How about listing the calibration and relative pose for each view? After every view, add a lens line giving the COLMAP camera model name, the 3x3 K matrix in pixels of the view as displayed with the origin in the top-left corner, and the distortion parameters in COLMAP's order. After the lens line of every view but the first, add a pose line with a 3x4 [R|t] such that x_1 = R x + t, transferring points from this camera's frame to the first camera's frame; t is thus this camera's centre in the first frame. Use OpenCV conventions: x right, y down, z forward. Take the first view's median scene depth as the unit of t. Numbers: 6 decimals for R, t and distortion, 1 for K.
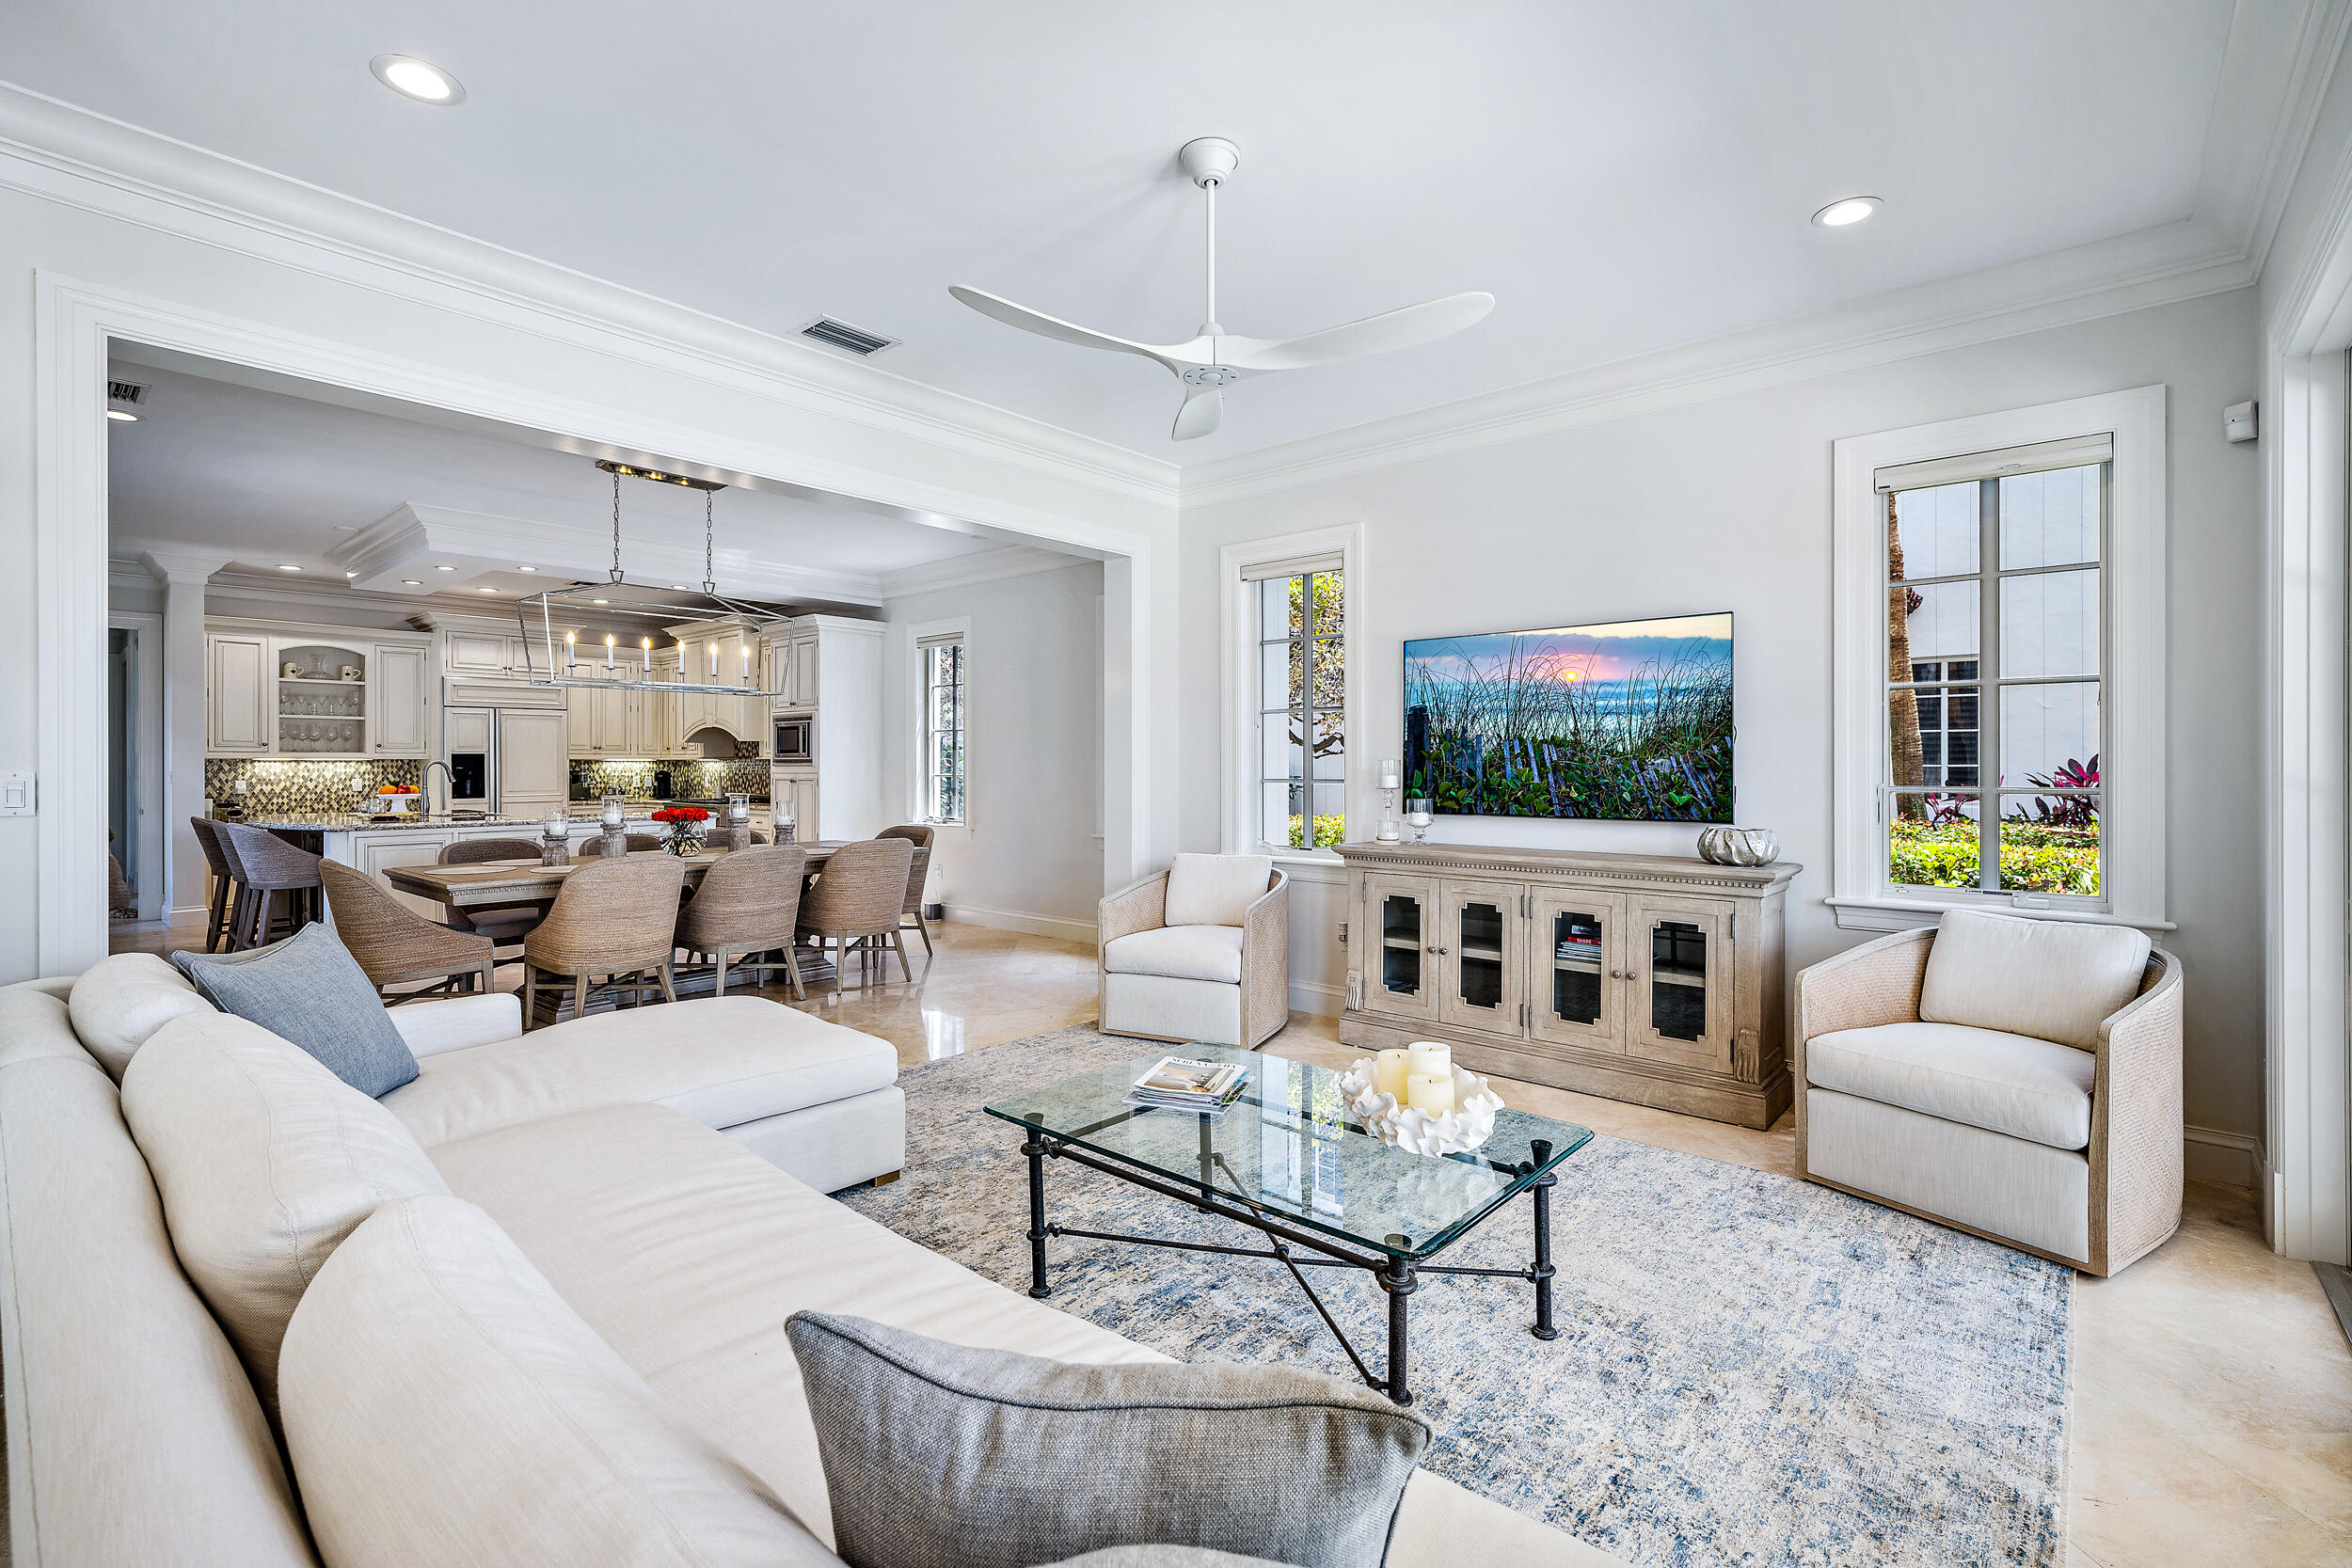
lens RADIAL K [[1051.9, 0, 1175.0], [0, 1051.9, 776.5], [0, 0, 1]] dist [0.001176, 0.000592]
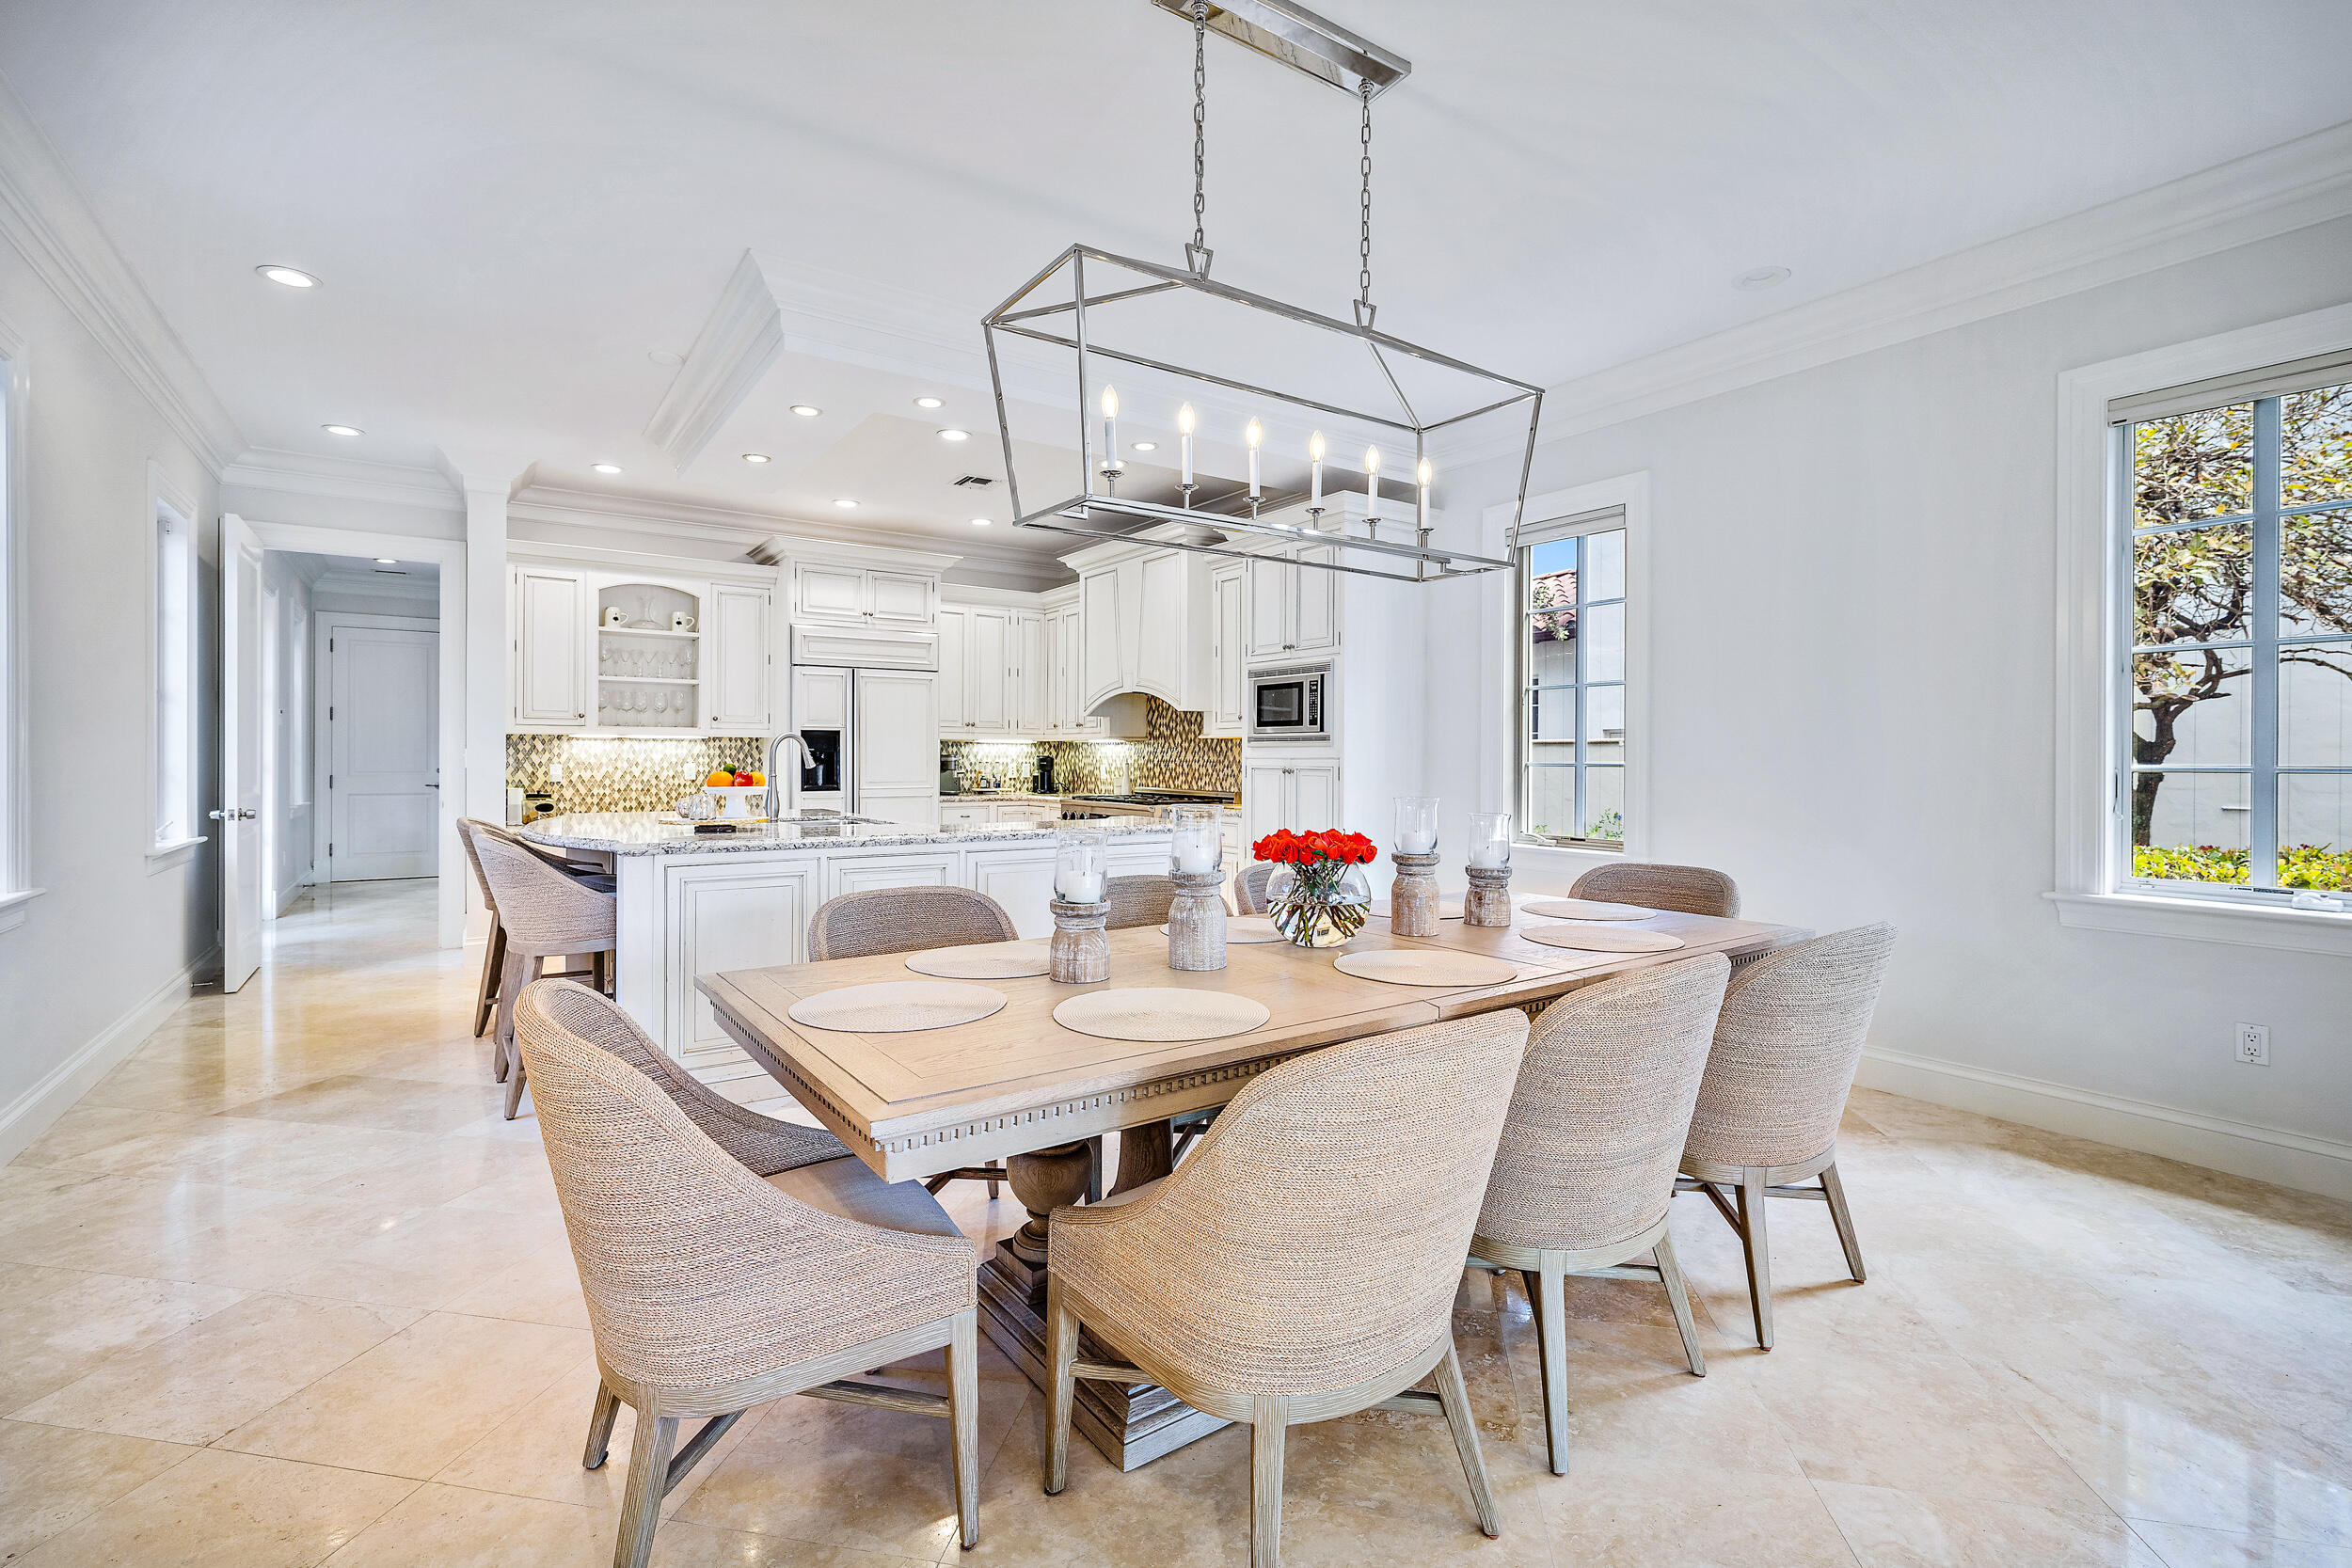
lens RADIAL K [[1051.9, 0, 1173.5], [0, 1051.9, 777.9], [0, 0, 1]] dist [-0.002924, 0.000110]
pose [[0.970123, 0.009967, -0.242409, -0.266512], [-0.008263, 0.999934, 0.008043, 0.003907], [0.242473, -0.005800, 0.970141, 0.364723]]
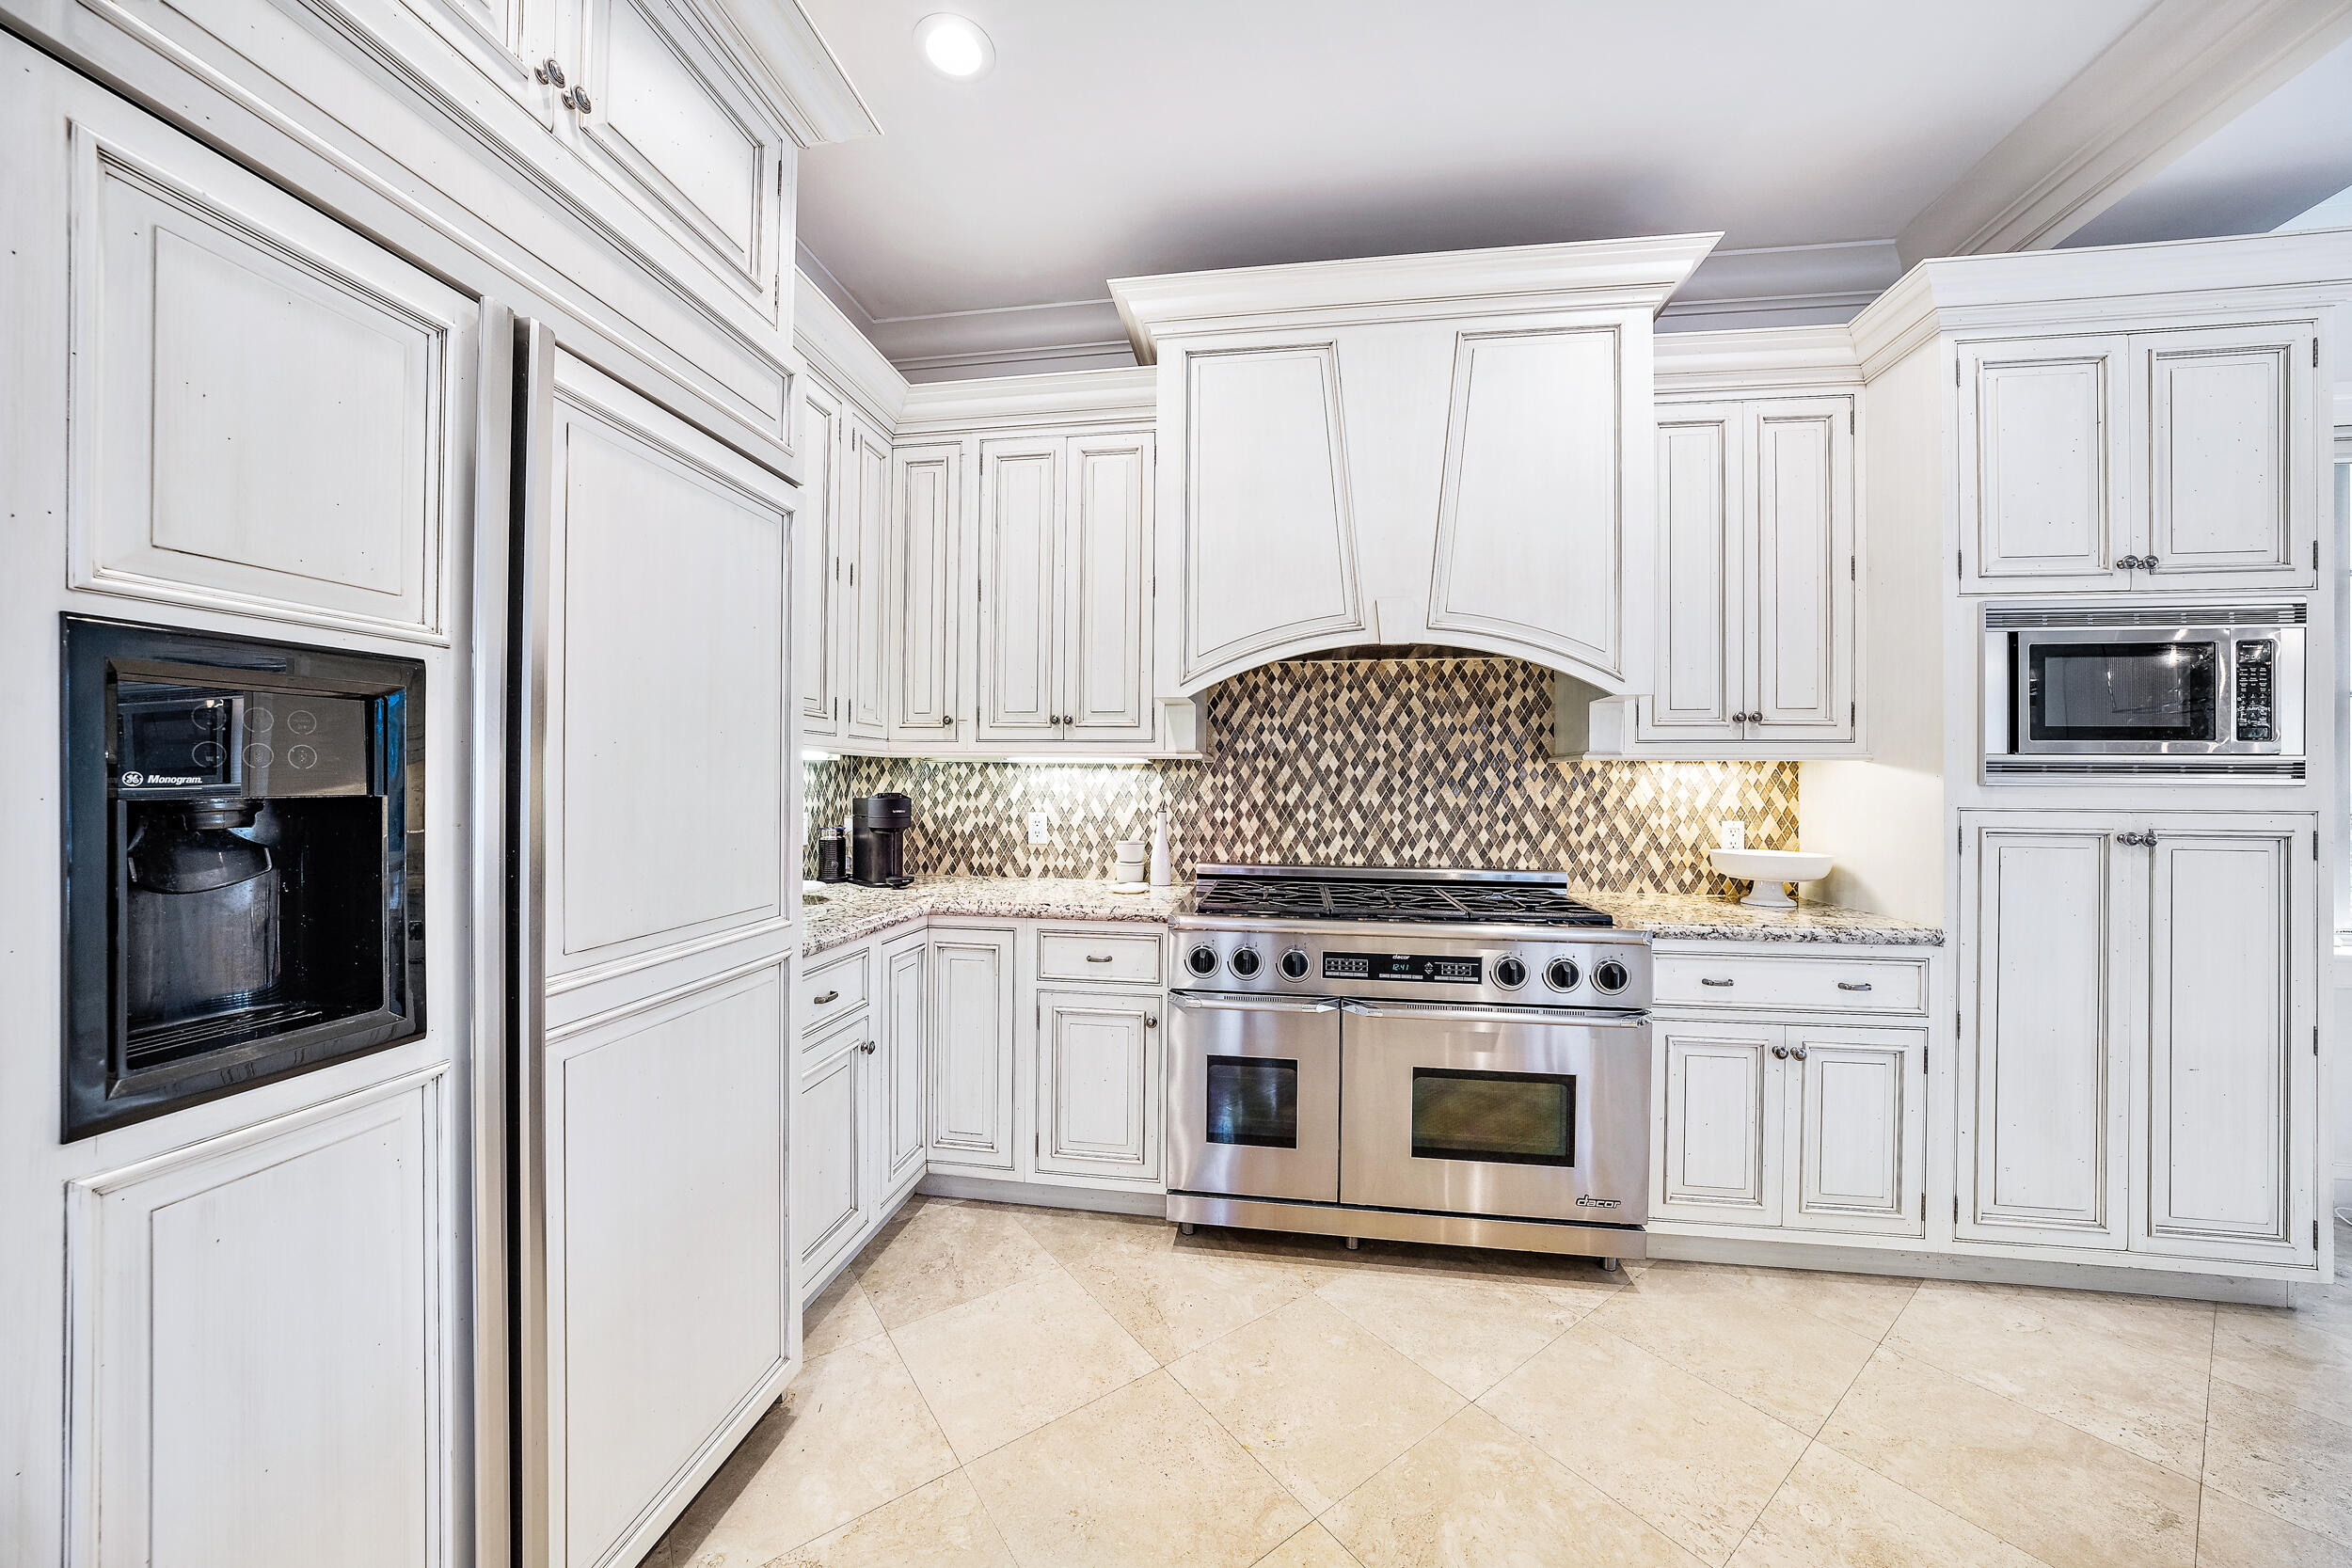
lens RADIAL K [[820.6, 0, 1178.1], [0, 820.6, 798.8], [0, 0, 1]] dist [-0.022650, 0.000283]
pose [[0.844114, -0.002575, 0.536158, -0.663165], [-0.001128, 0.999978, 0.006579, -0.007106], [-0.536163, -0.006158, 0.844092, 0.919829]]
